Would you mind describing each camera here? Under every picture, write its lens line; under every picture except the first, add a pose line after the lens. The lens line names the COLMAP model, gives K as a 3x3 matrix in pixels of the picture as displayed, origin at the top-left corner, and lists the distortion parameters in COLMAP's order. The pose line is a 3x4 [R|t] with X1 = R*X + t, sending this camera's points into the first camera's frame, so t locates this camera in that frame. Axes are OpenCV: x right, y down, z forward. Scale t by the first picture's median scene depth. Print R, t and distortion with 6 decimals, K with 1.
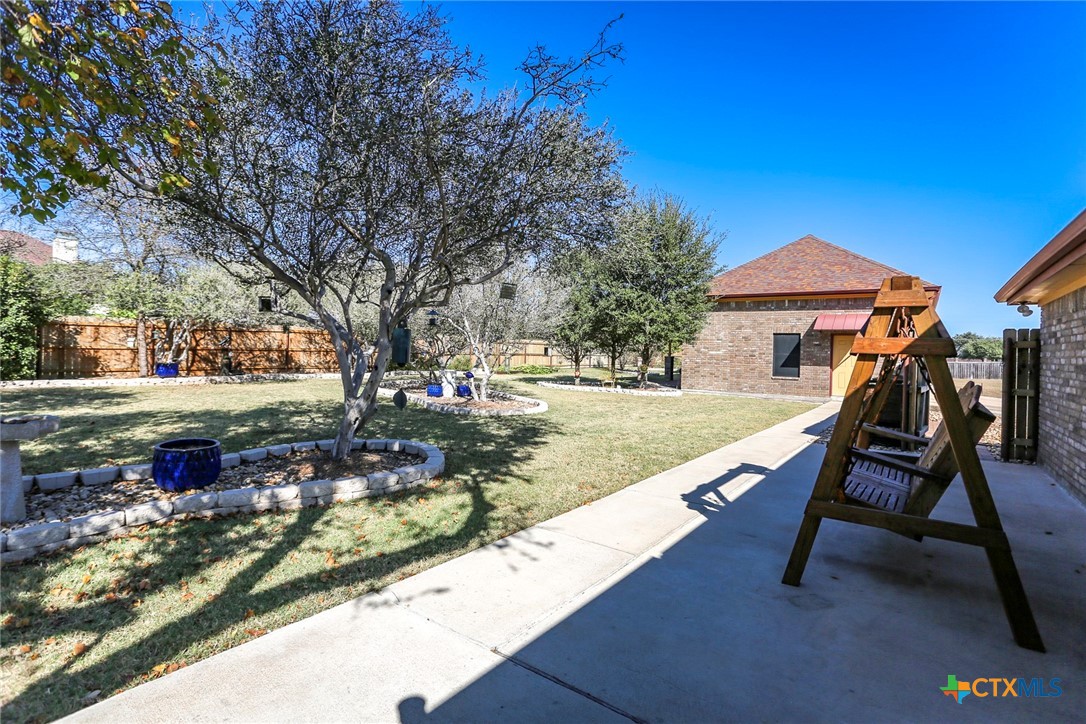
lens RADIAL K [[538.4, 0, 543.4], [0, 538.4, 360.5], [0, 0, 1]] dist [-0.040356, -0.001504]
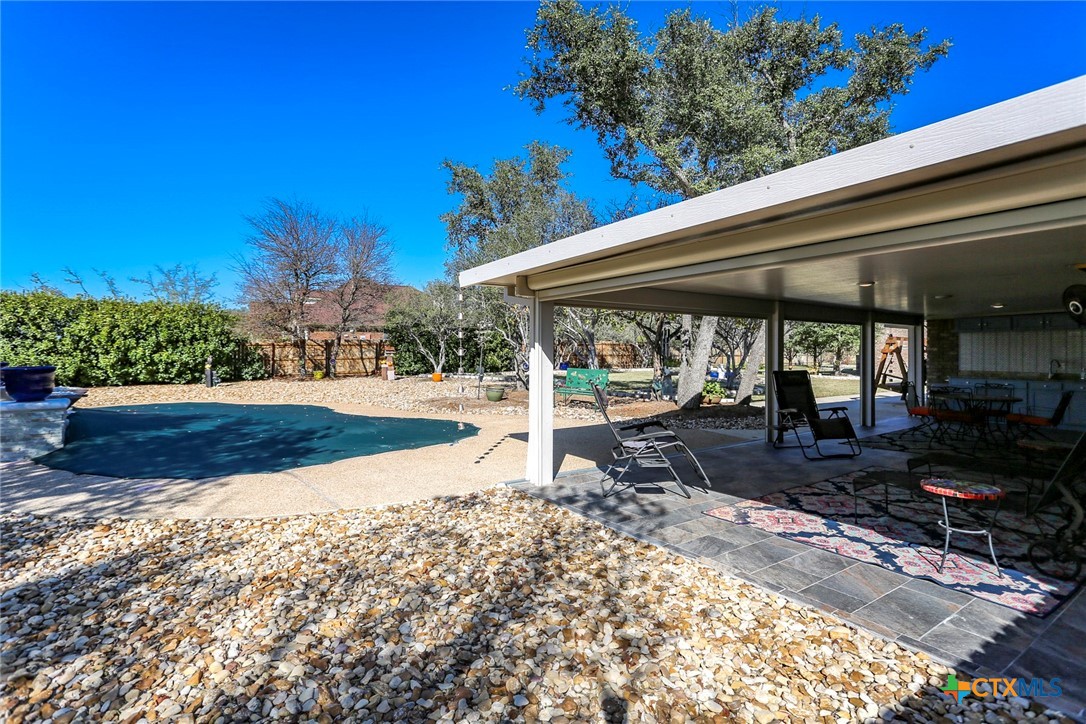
lens RADIAL K [[538.4, 0, 541.6], [0, 538.4, 355.4], [0, 0, 1]] dist [-0.040356, -0.001504]
pose [[0.945779, -0.016269, -0.324402, -0.116093], [0.010839, 0.999769, -0.018539, 0.011031], [0.324629, 0.014018, 0.945738, -0.691917]]
